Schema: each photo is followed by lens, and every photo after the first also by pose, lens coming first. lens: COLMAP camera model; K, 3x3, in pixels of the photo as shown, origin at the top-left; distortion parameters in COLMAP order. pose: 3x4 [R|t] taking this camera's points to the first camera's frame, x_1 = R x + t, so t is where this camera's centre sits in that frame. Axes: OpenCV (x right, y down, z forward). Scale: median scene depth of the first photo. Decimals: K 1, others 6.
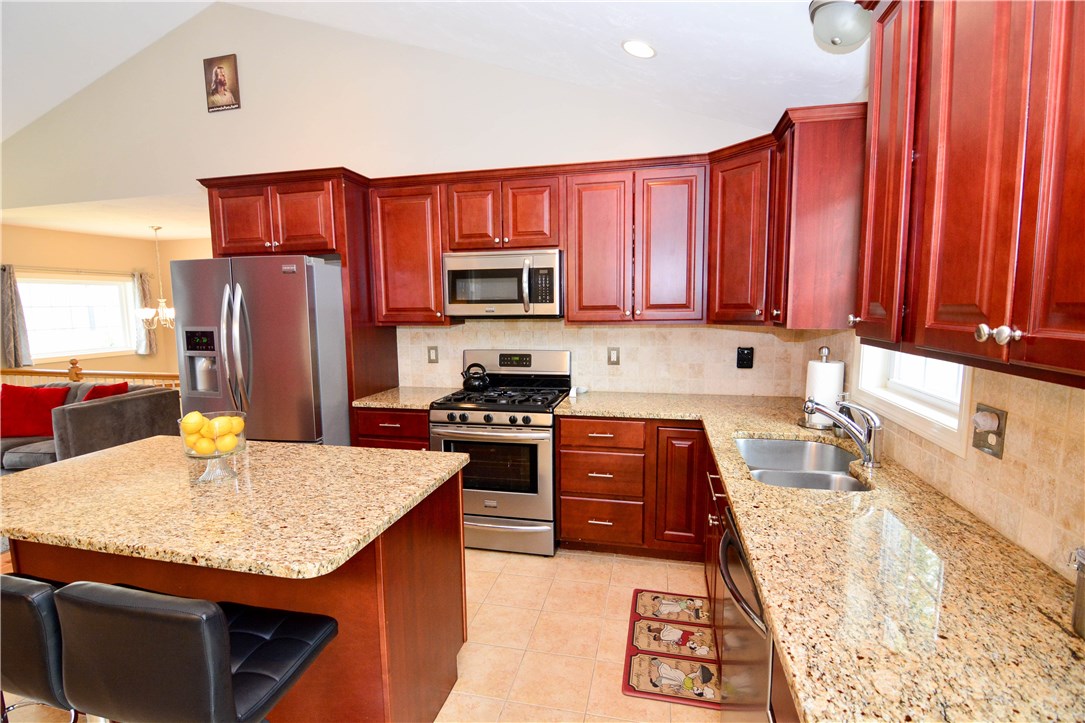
lens RADIAL K [[531.0, 0, 540.6], [0, 531.0, 366.3], [0, 0, 1]] dist [-0.009318, -0.004034]
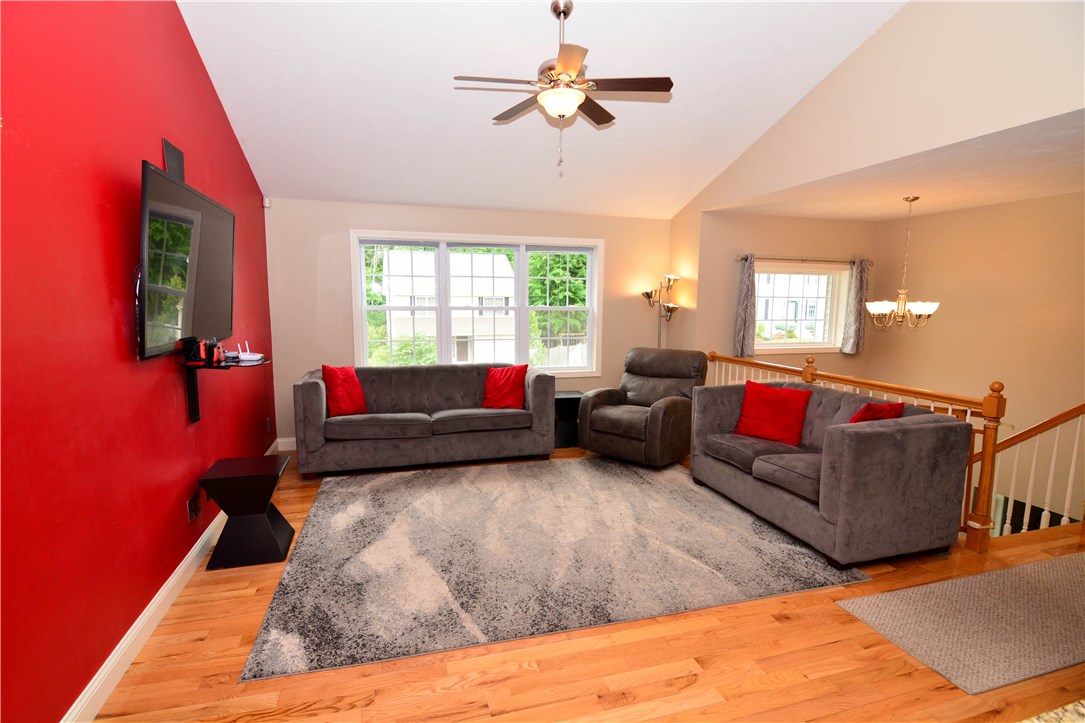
lens RADIAL K [[531.0, 0, 546.4], [0, 531.0, 366.9], [0, 0, 1]] dist [-0.009318, -0.004034]
pose [[0.510624, 0.124485, -0.850745, -0.249514], [-0.115872, 0.990400, 0.075373, -0.009070], [0.851960, 0.060091, 0.520147, 0.116062]]
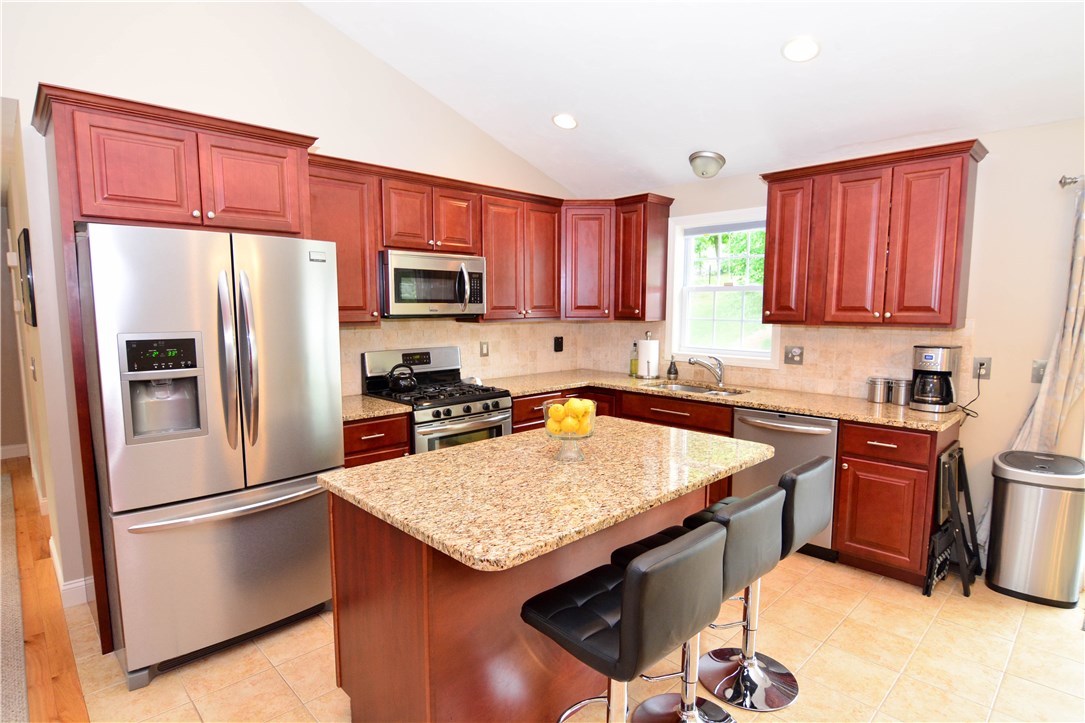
lens RADIAL K [[573.9, 0, 537.8], [0, 573.9, 366.8], [0, 0, 1]] dist [-0.006616, -0.004956]
pose [[0.538596, -0.079044, 0.838849, -0.969400], [0.091044, 0.995220, 0.035323, -0.015982], [-0.837631, 0.057347, 0.543218, 0.235142]]
